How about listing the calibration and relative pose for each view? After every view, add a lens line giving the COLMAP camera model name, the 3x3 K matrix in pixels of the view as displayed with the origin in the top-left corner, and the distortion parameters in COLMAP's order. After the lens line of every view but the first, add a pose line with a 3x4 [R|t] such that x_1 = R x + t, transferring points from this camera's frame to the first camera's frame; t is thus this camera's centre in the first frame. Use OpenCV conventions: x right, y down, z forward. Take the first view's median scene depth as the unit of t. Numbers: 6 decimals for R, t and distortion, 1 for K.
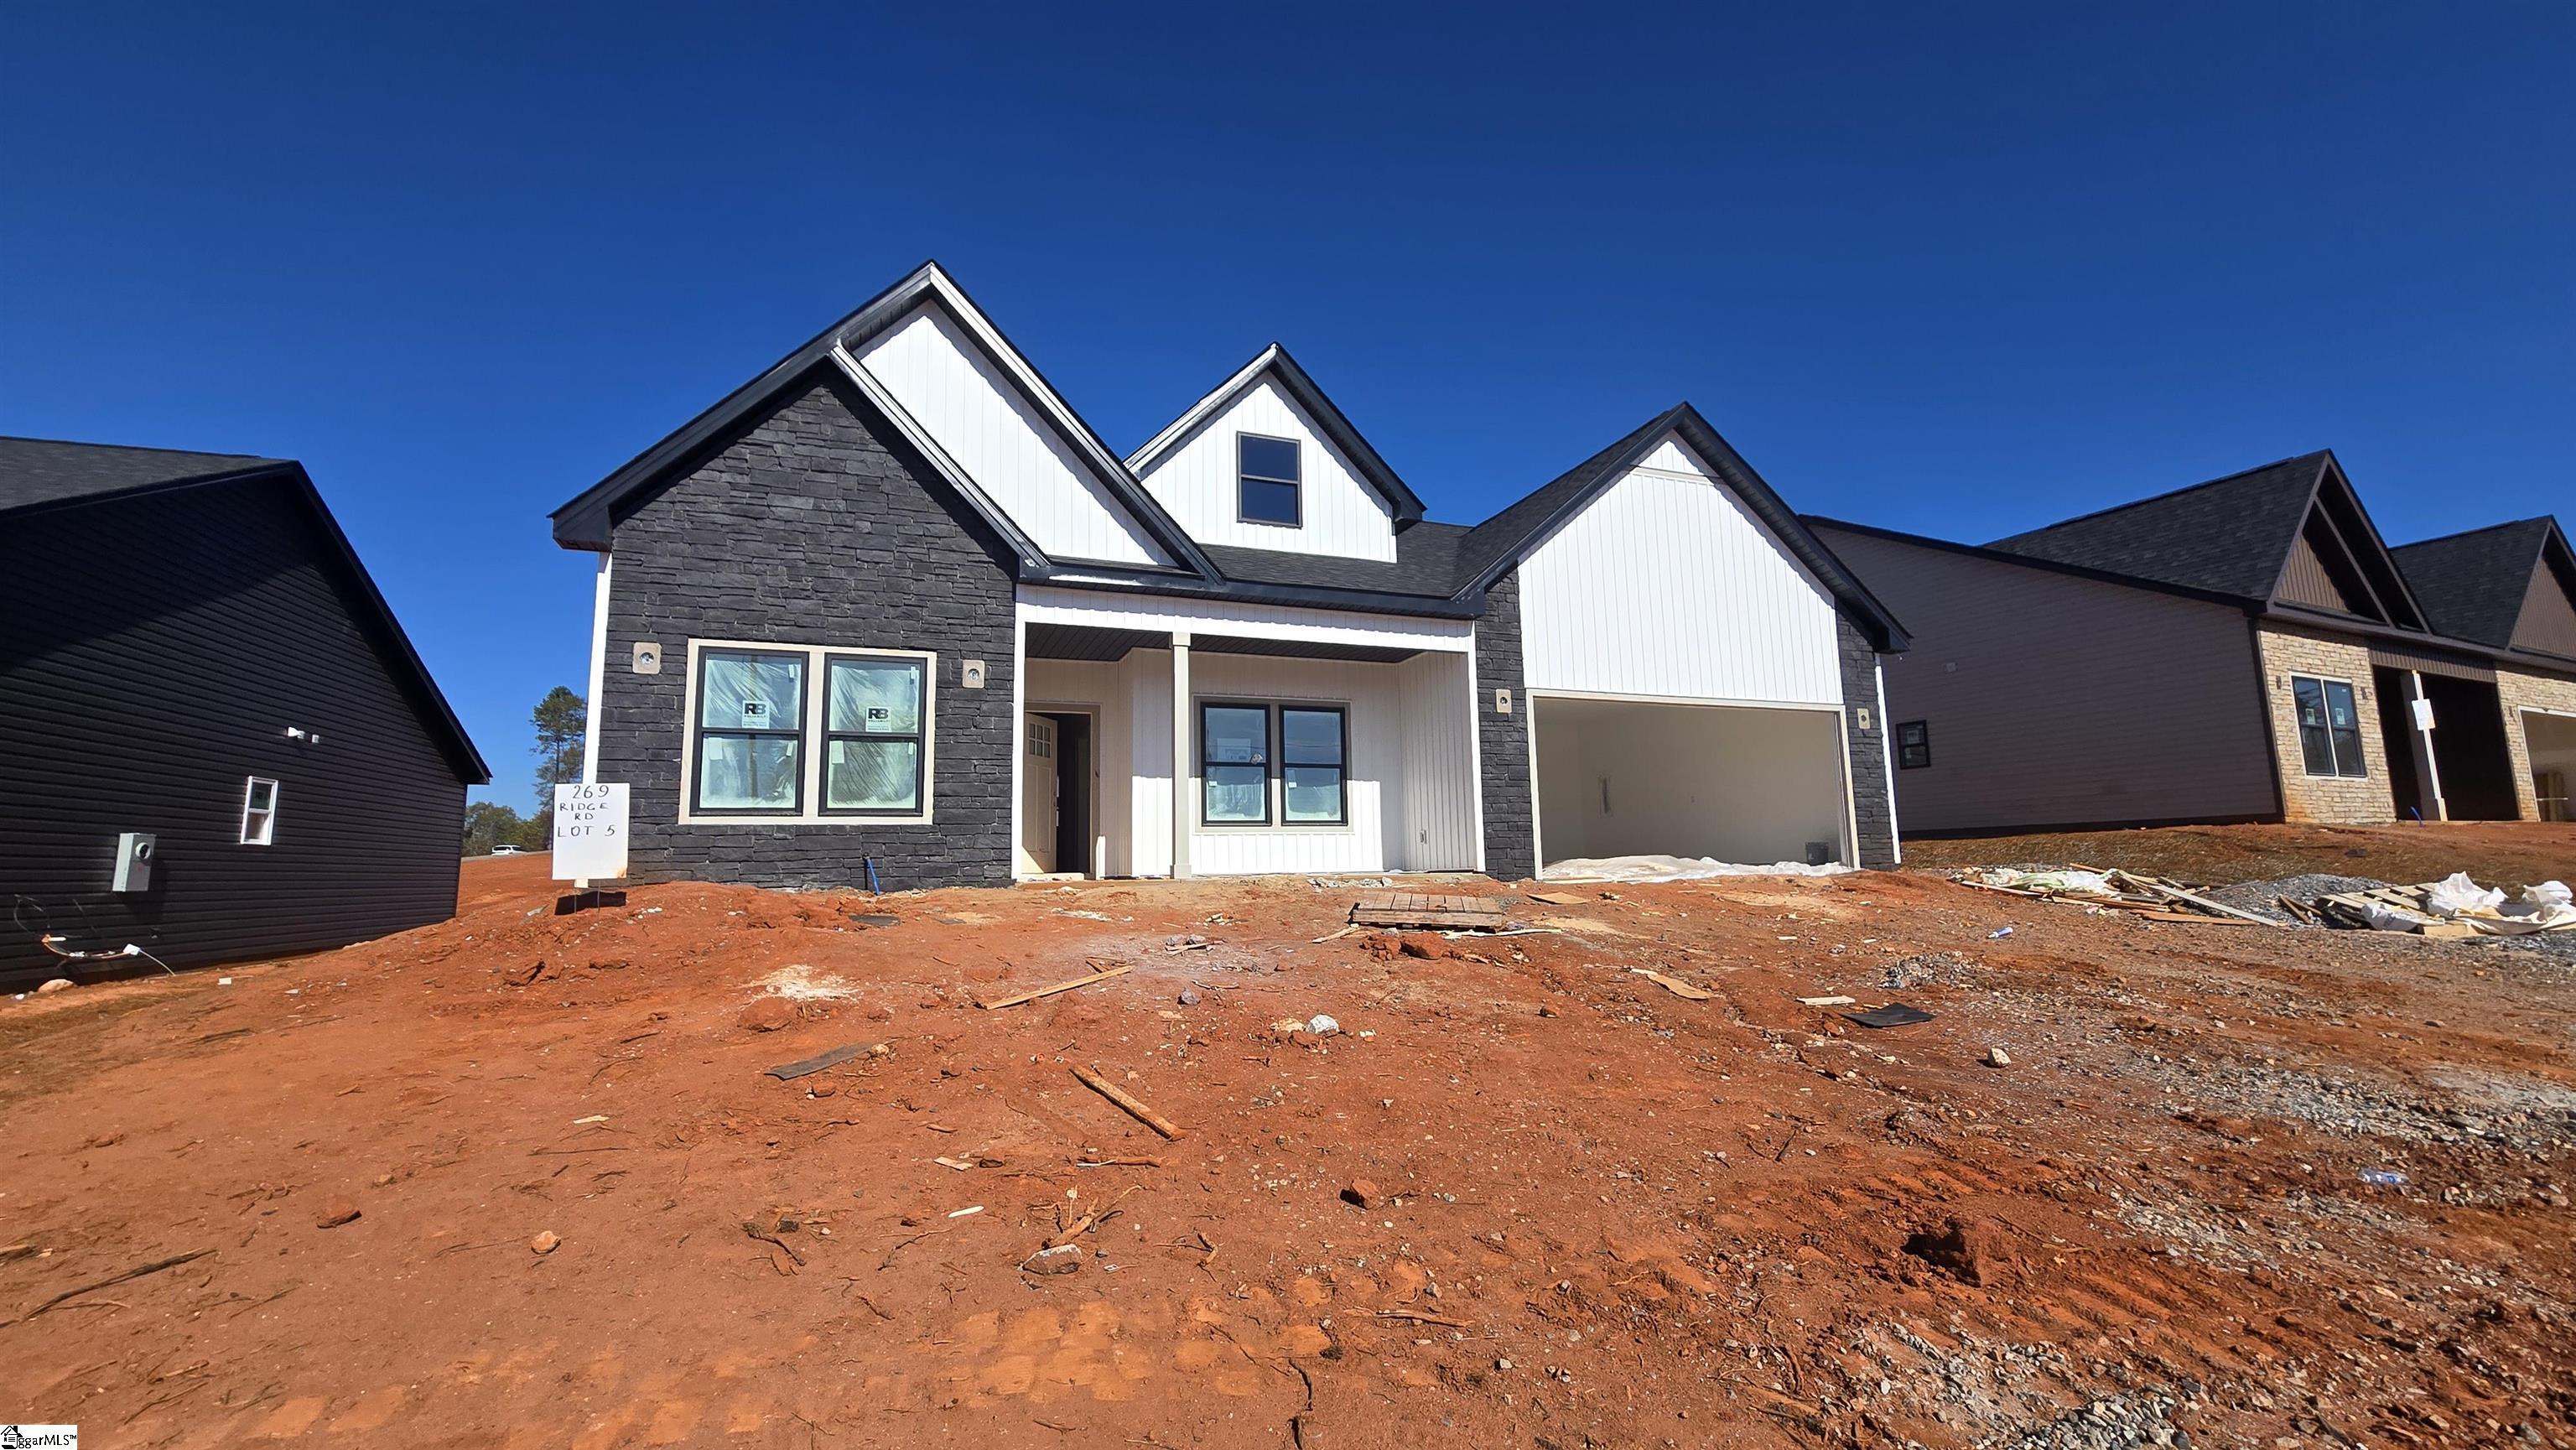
lens RADIAL K [[1042.9, 0, 1288.0], [0, 1042.9, 710.3], [0, 0, 1]] dist [0.018109, 0.000251]
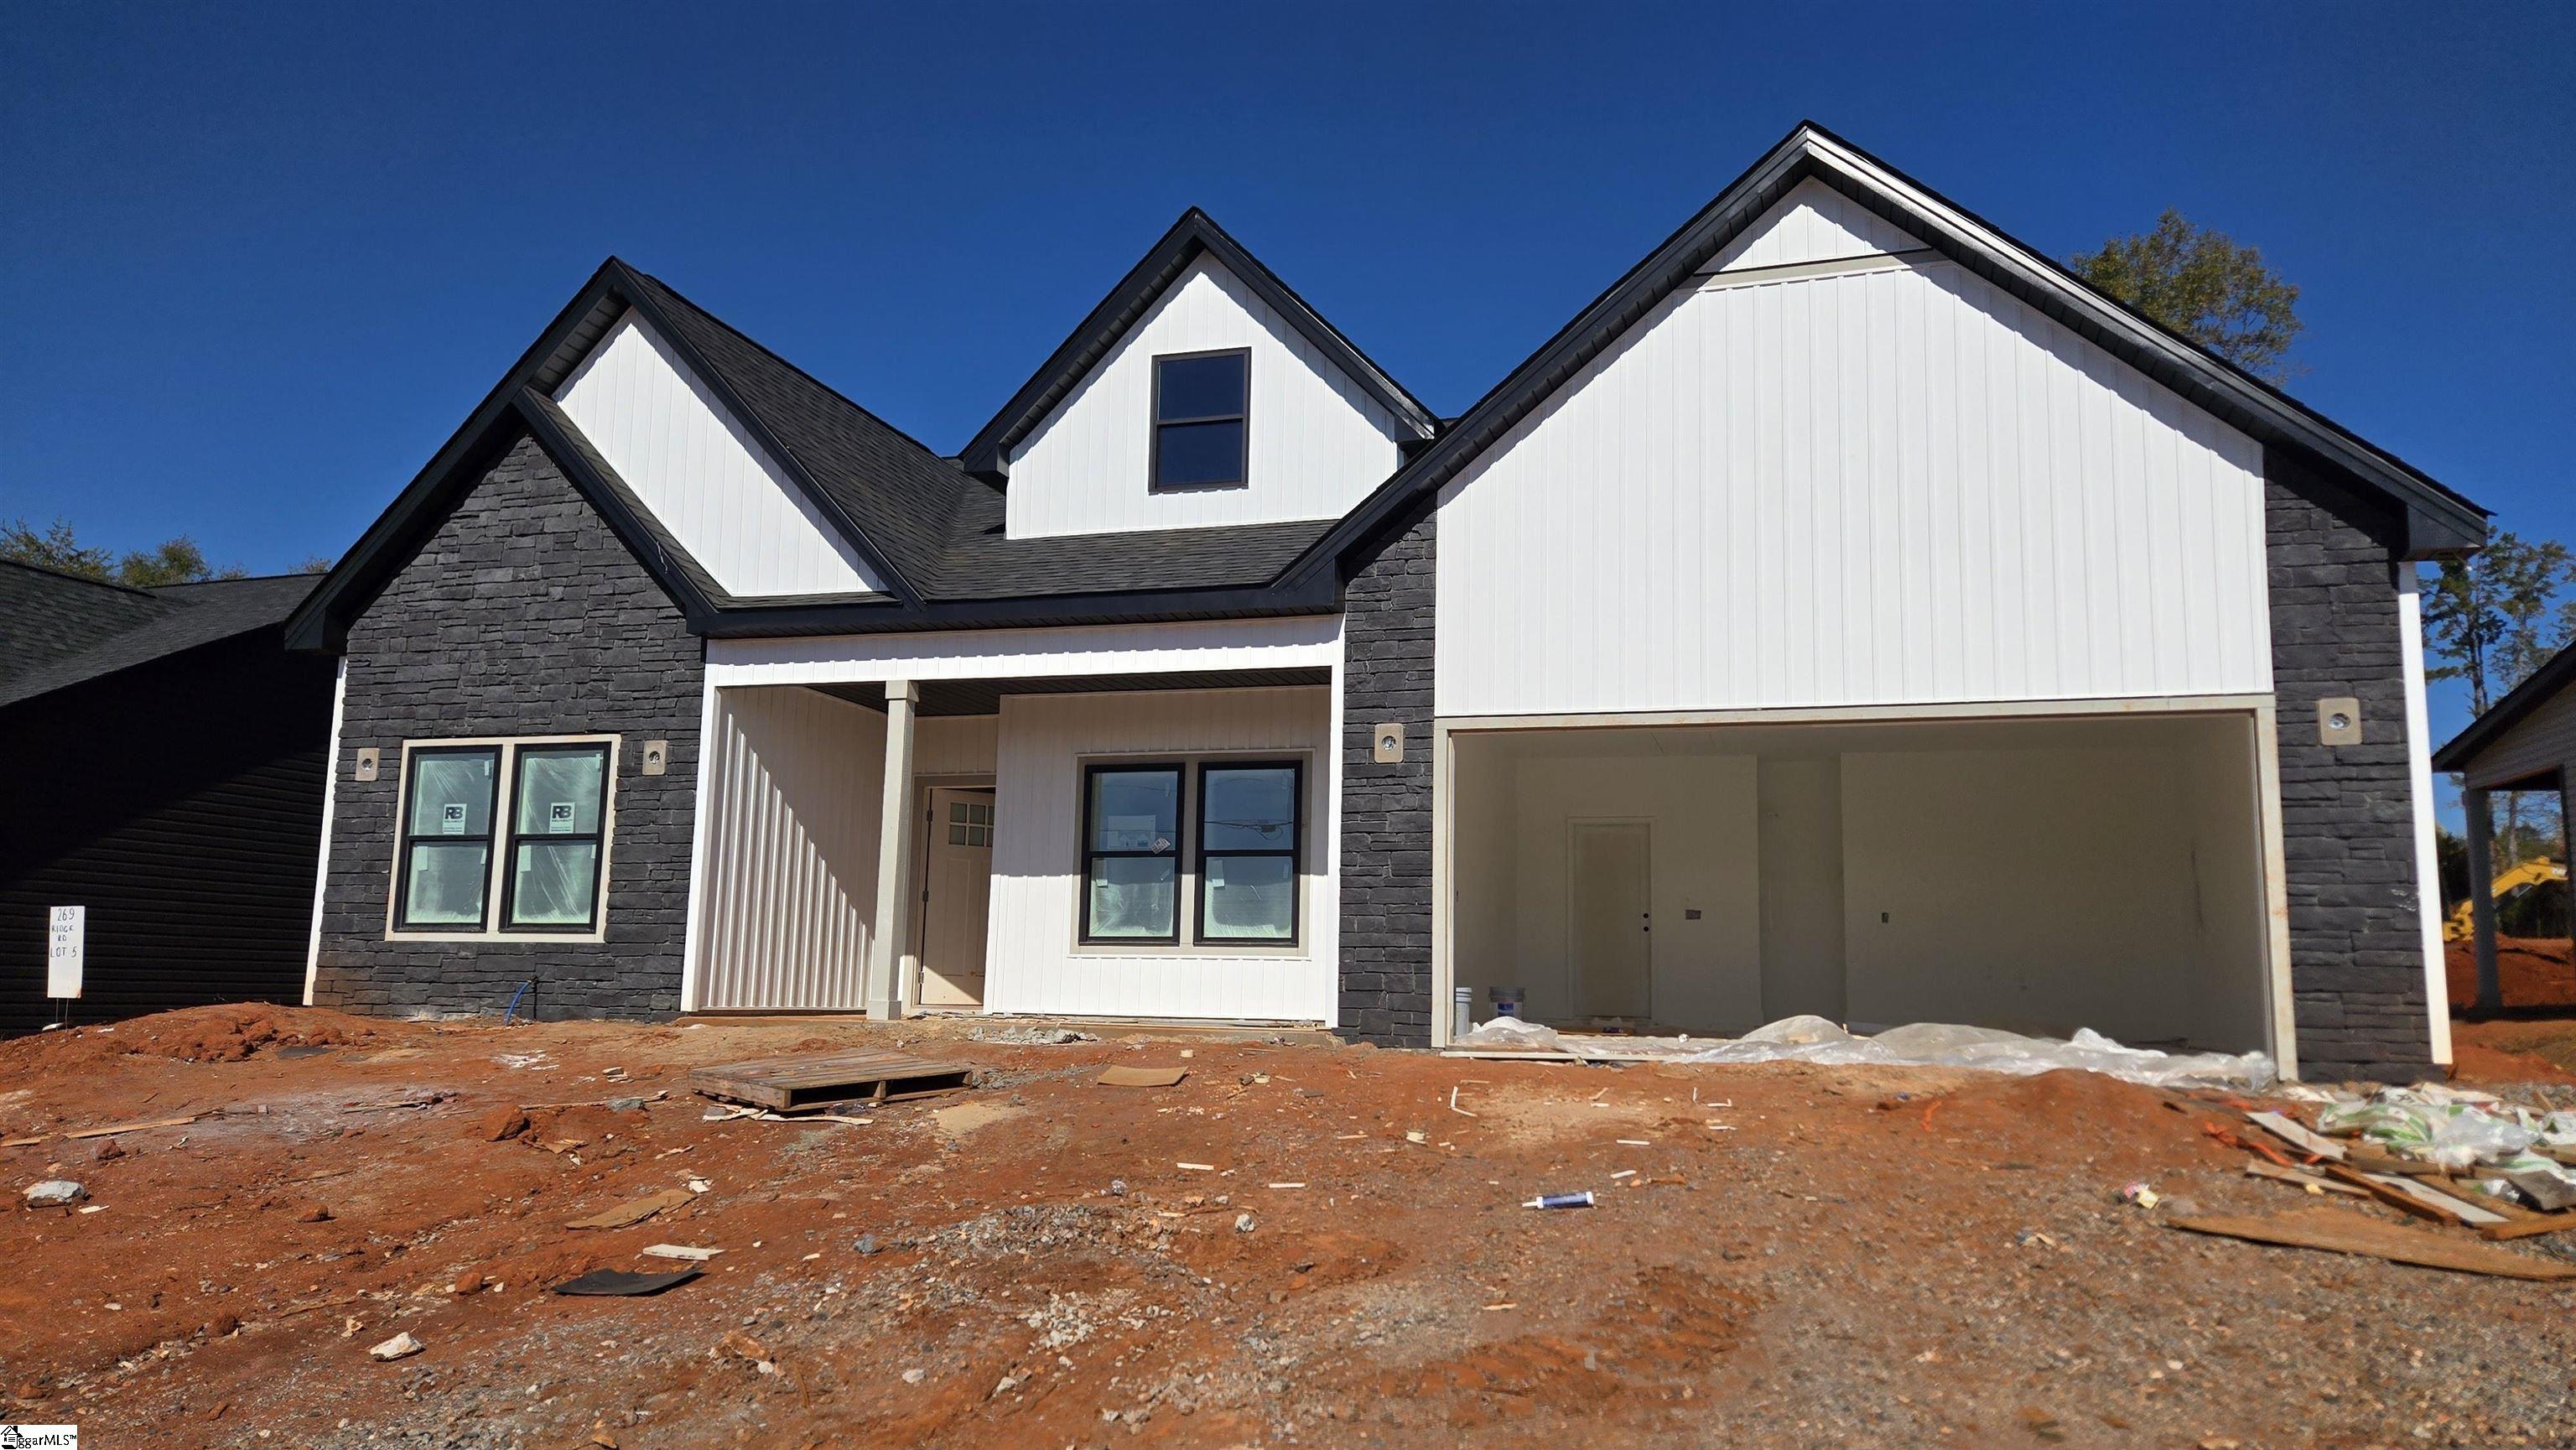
lens RADIAL K [[1677.4, 0, 1294.1], [0, 1677.4, 749.3], [0, 0, 1]] dist [0.087021, -0.001937]
pose [[0.793594, -0.053815, -0.606063, 0.876155], [0.058321, 0.998222, -0.012270, 0.004031], [0.605646, -0.025609, 0.795322, 0.244450]]
